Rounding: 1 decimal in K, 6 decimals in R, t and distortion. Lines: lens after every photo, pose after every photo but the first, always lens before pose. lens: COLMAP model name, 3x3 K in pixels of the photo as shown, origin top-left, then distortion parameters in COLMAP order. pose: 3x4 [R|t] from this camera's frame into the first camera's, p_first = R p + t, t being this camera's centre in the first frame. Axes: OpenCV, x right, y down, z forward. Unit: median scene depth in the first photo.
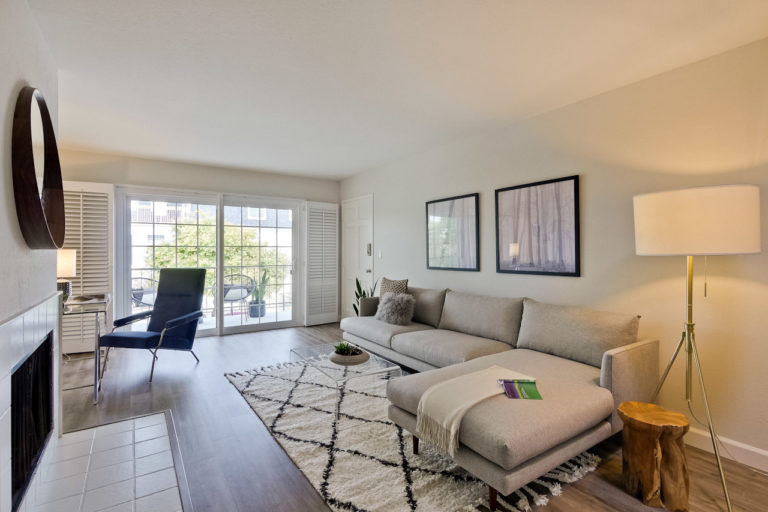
lens RADIAL K [[370.8, 0, 388.1], [0, 370.8, 251.1], [0, 0, 1]] dist [-0.000084, 0.000245]
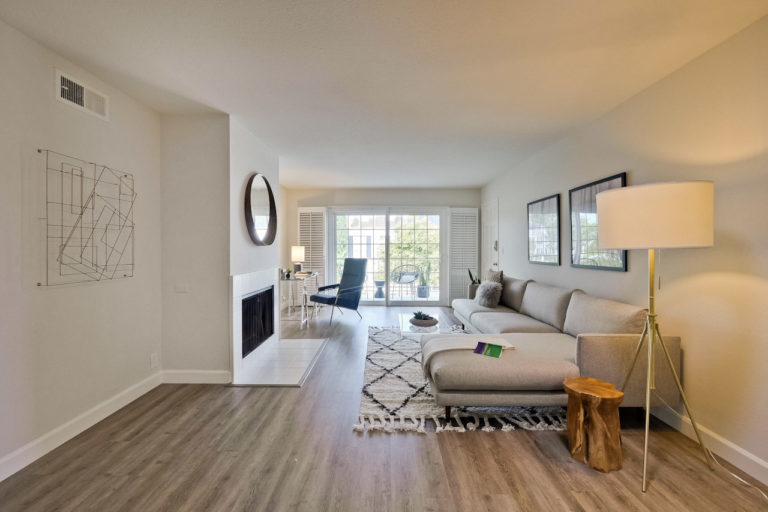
lens RADIAL K [[333.6, 0, 382.7], [0, 333.6, 249.2], [0, 0, 1]] dist [-0.000686, 0.001378]
pose [[0.827984, 0.003176, -0.560743, 0.358705], [-0.000687, 0.999989, 0.004650, 0.003114], [0.560751, -0.003465, 0.827977, -0.105920]]
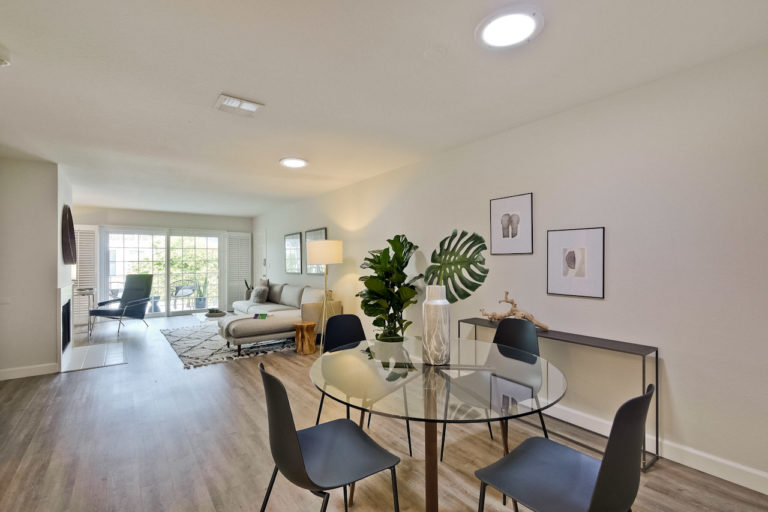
lens RADIAL K [[333.6, 0, 377.7], [0, 333.6, 259.3], [0, 0, 1]] dist [-0.000686, 0.001378]
pose [[0.998347, -0.007336, 0.056998, 0.527022], [0.007828, 0.999934, -0.008423, -0.001890], [-0.056932, 0.008855, 0.998339, -0.700404]]
